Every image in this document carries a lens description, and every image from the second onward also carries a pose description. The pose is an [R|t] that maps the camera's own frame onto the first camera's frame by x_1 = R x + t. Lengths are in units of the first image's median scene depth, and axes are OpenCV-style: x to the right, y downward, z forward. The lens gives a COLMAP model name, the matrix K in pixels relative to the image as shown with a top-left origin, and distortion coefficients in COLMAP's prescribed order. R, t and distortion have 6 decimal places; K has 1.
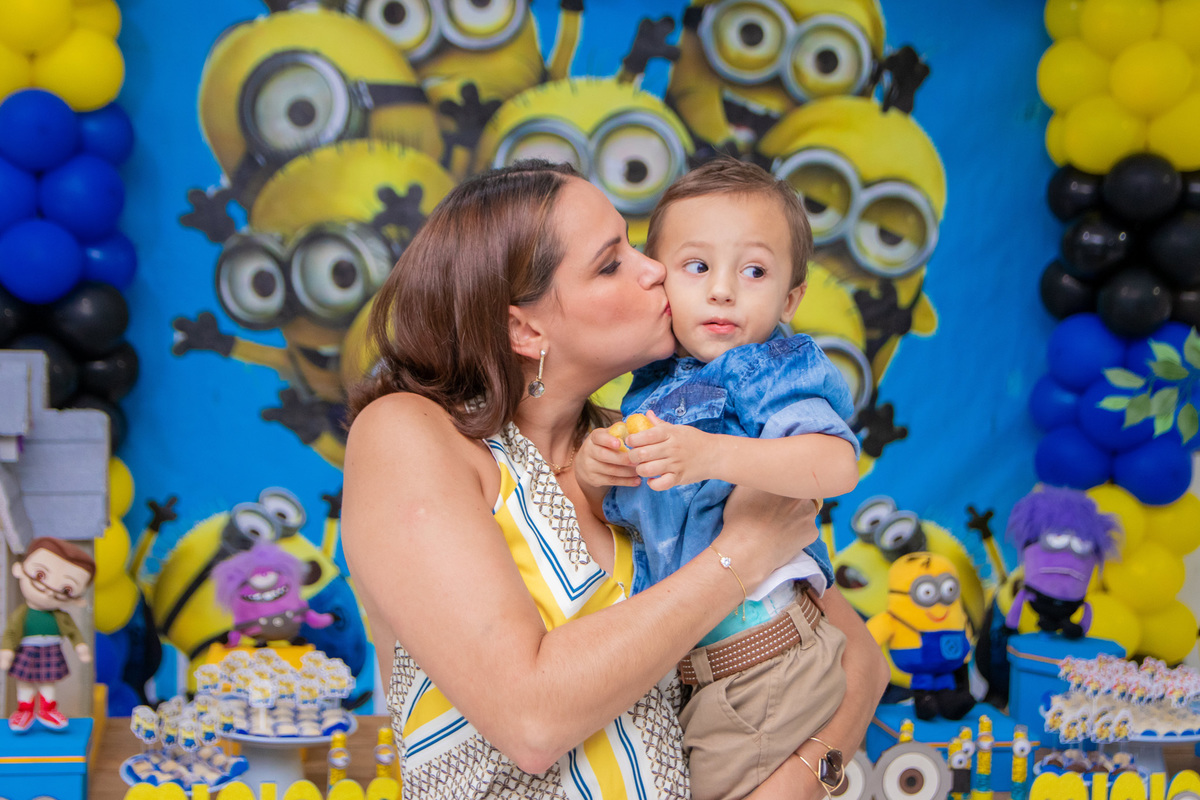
lens RADIAL K [[2009.7, 0, 600.0], [0, 2009.7, 400.0], [0, 0, 1]] dist [0.065353, 0.233666]
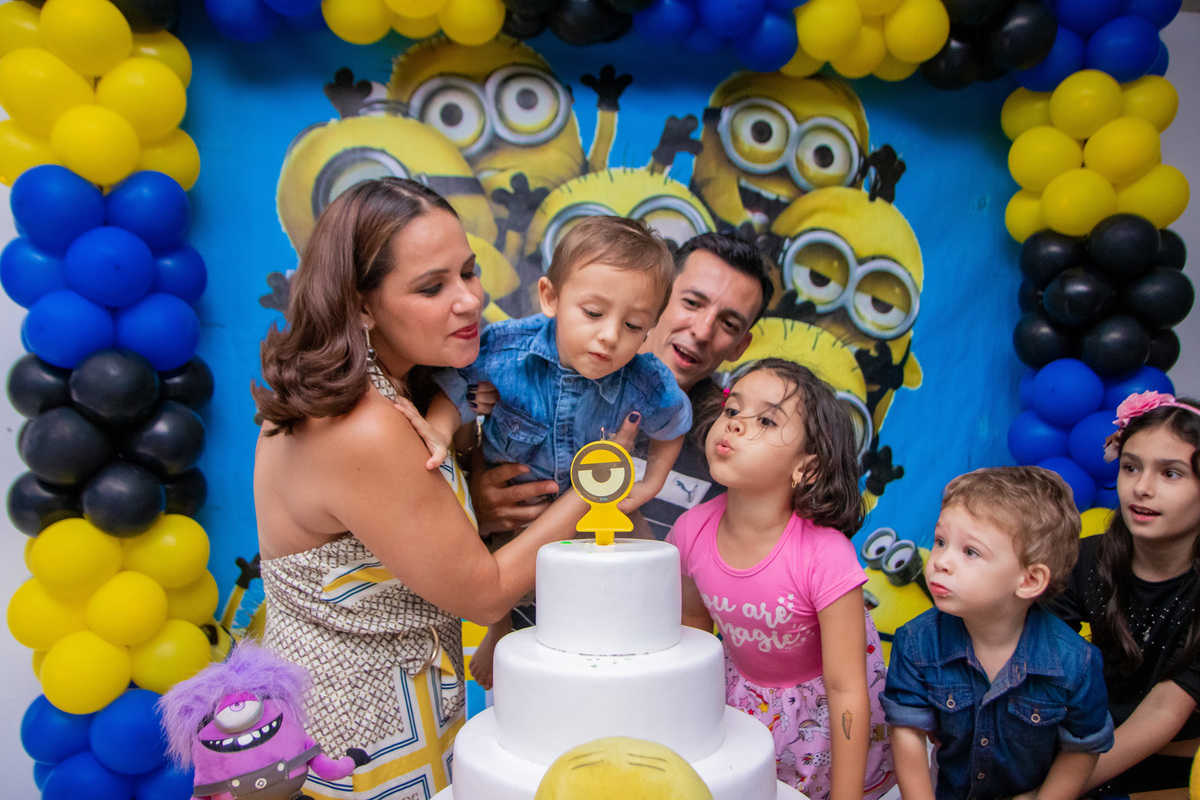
lens RADIAL K [[918.9, 0, 600.0], [0, 918.9, 400.0], [0, 0, 1]] dist [-0.090625, 0.000595]
pose [[0.998898, -0.035003, 0.031266, -0.039618], [0.037618, 0.995465, -0.087378, 0.014665], [-0.028066, 0.088458, 0.995684, 0.495543]]
